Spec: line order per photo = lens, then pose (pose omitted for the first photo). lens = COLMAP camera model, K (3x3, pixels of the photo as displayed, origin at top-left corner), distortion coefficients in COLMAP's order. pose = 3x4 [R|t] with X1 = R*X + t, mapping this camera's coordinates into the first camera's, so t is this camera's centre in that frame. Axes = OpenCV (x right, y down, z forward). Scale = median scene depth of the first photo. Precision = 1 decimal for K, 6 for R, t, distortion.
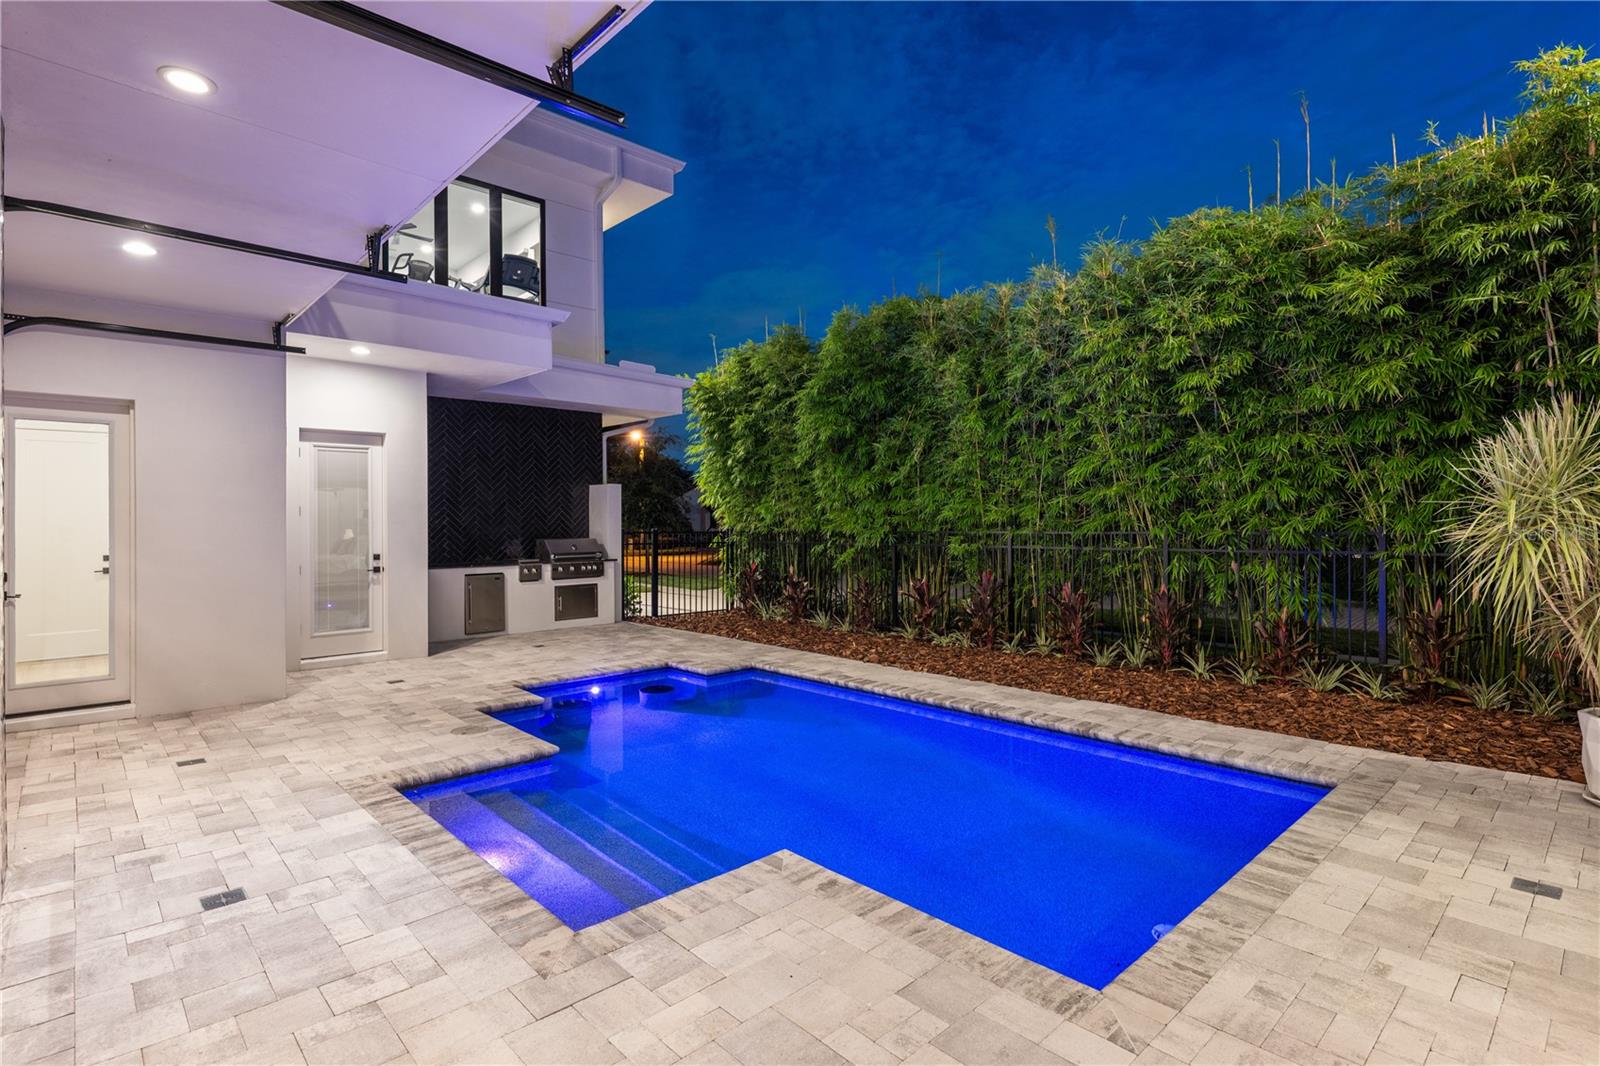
lens RADIAL K [[776.9, 0, 801.5], [0, 776.9, 527.0], [0, 0, 1]] dist [-0.000211, -0.000221]
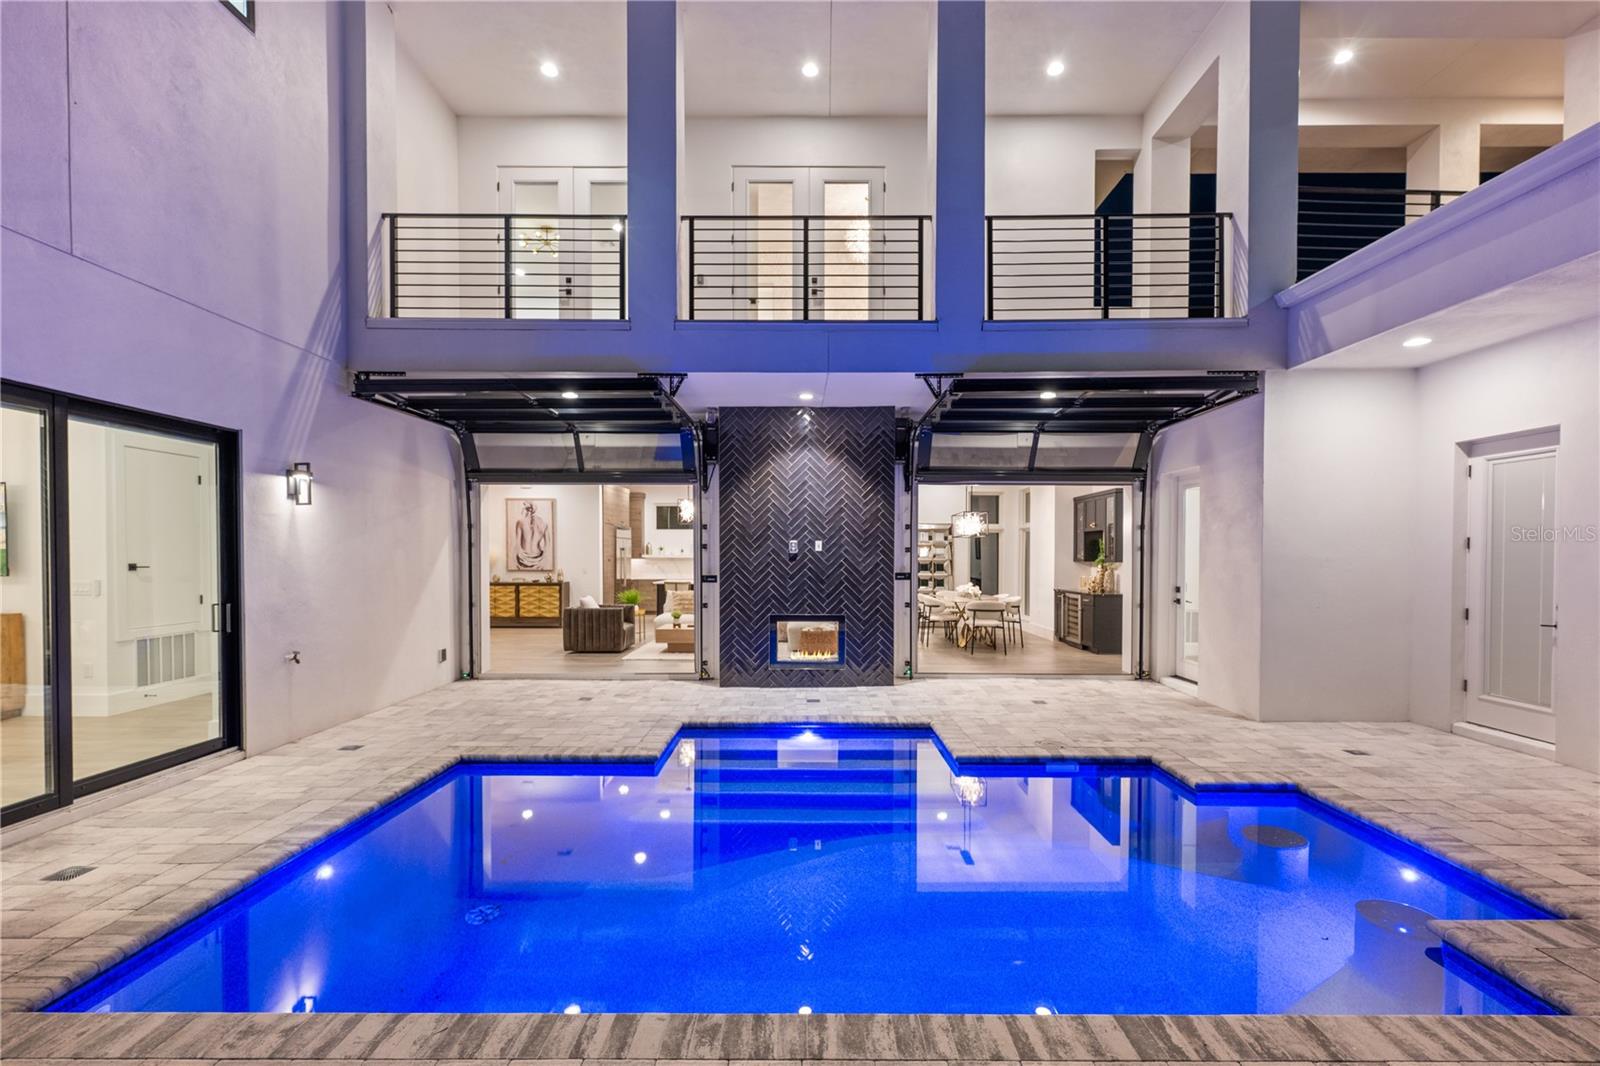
lens RADIAL K [[682.7, 0, 807.4], [0, 682.7, 568.1], [0, 0, 1]] dist [0.004272, -0.000531]
pose [[-0.679985, 0.022025, -0.732895, 0.329554], [-0.002175, 0.999484, 0.032055, -0.013578], [0.733223, 0.023391, -0.679586, 0.892526]]
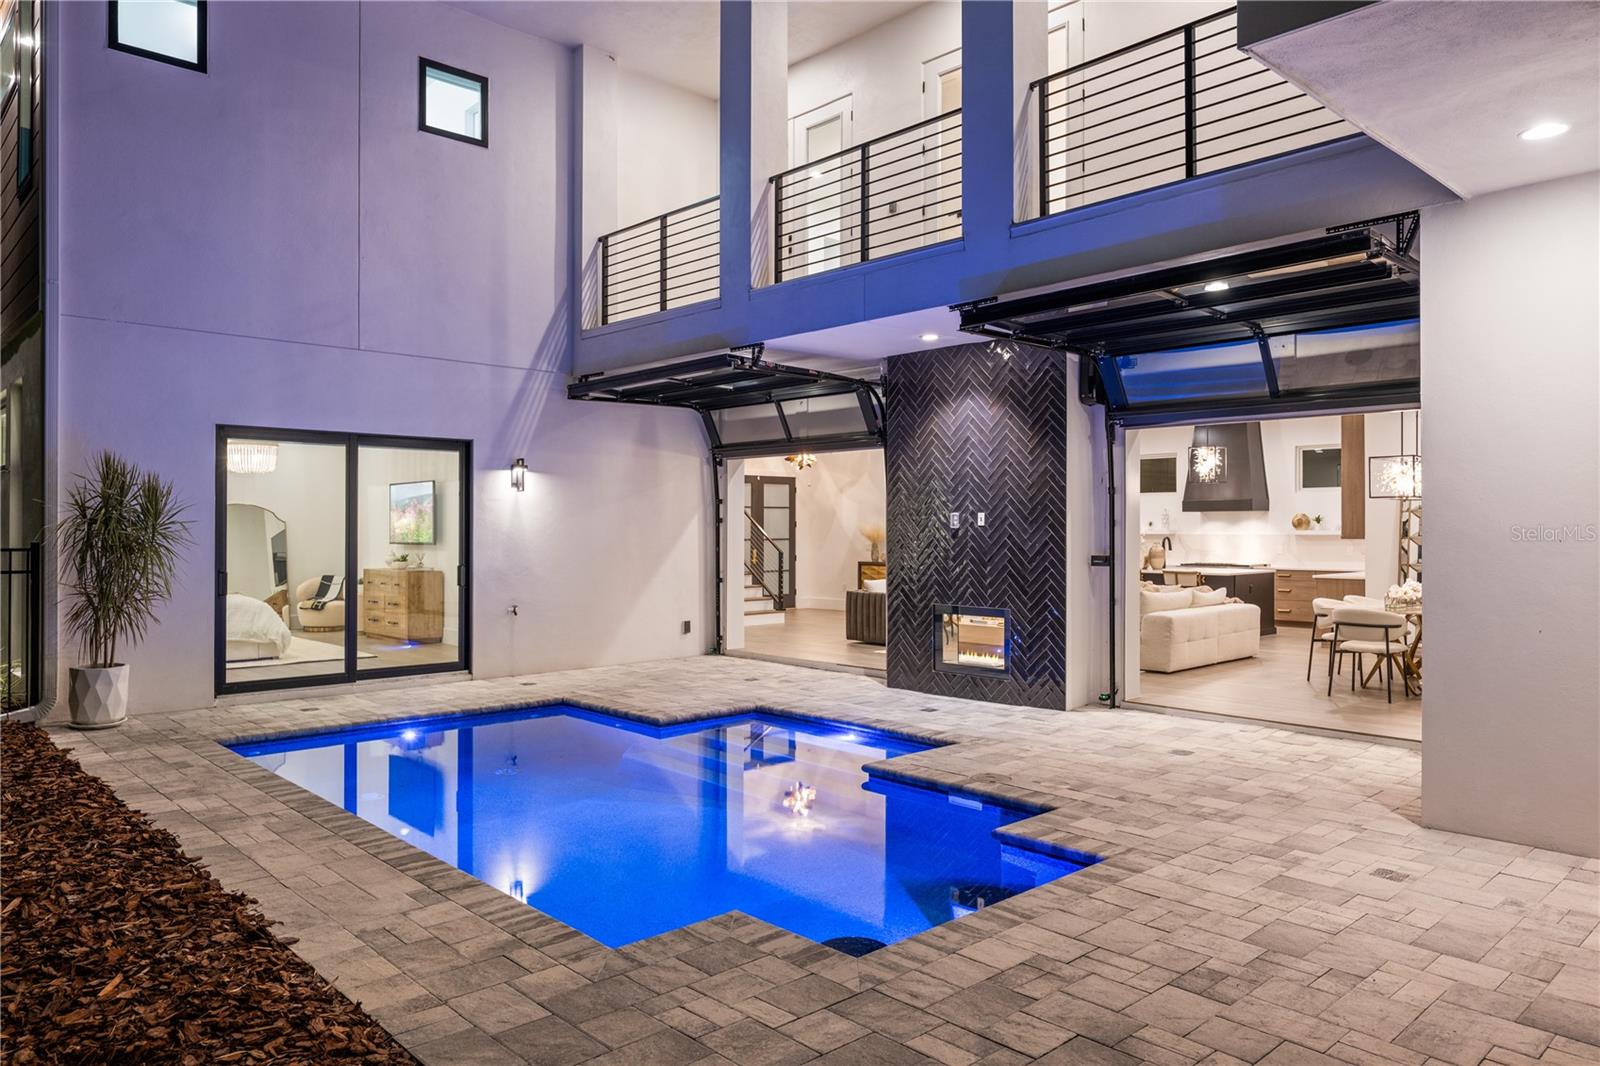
lens RADIAL K [[1080.1, 0, 792.9], [0, 1080.1, 525.3], [0, 0, 1]] dist [0.009328, 0.000041]
pose [[-0.999960, 0.007846, 0.004341, -0.138240], [0.007874, 0.999949, 0.006258, -0.015974], [-0.004292, 0.006292, -0.999971, 1.389789]]
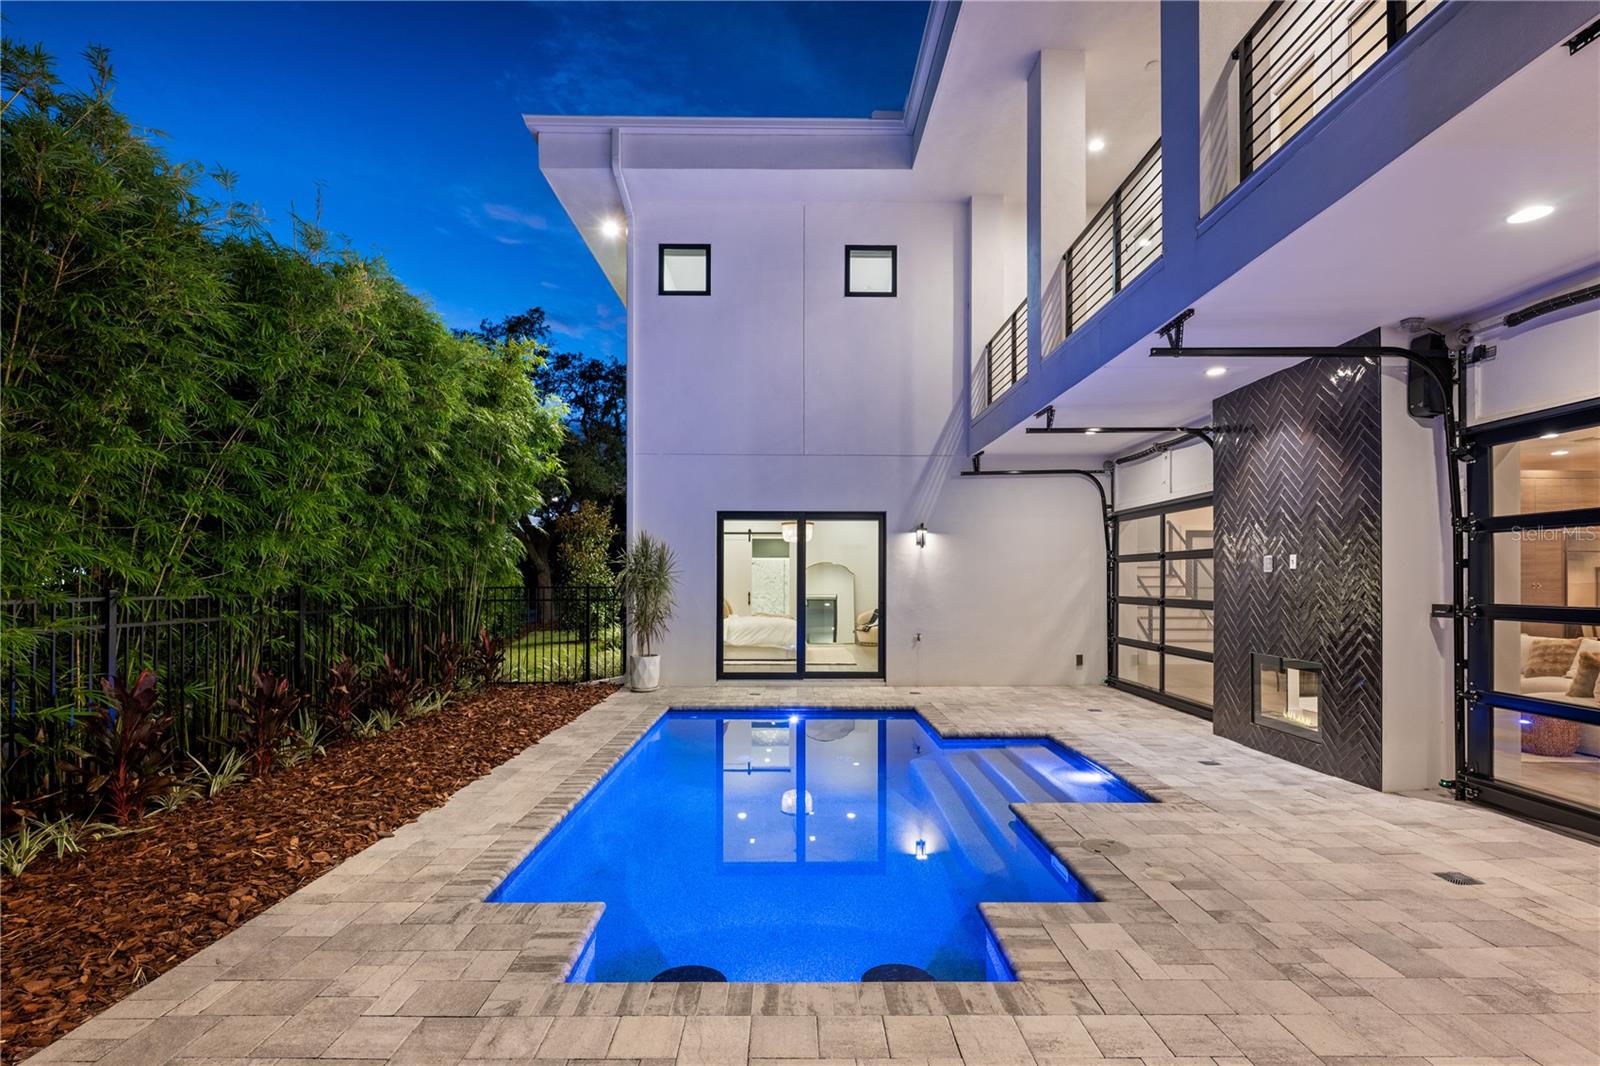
lens RADIAL K [[736.0, 0, 787.0], [0, 736.0, 574.7], [0, 0, 1]] dist [-0.000701, 0.001085]
pose [[-0.728383, 0.013864, 0.685029, -0.444197], [0.012457, 0.999898, -0.006991, -0.003194], [-0.685057, 0.003442, -0.728482, 1.105860]]
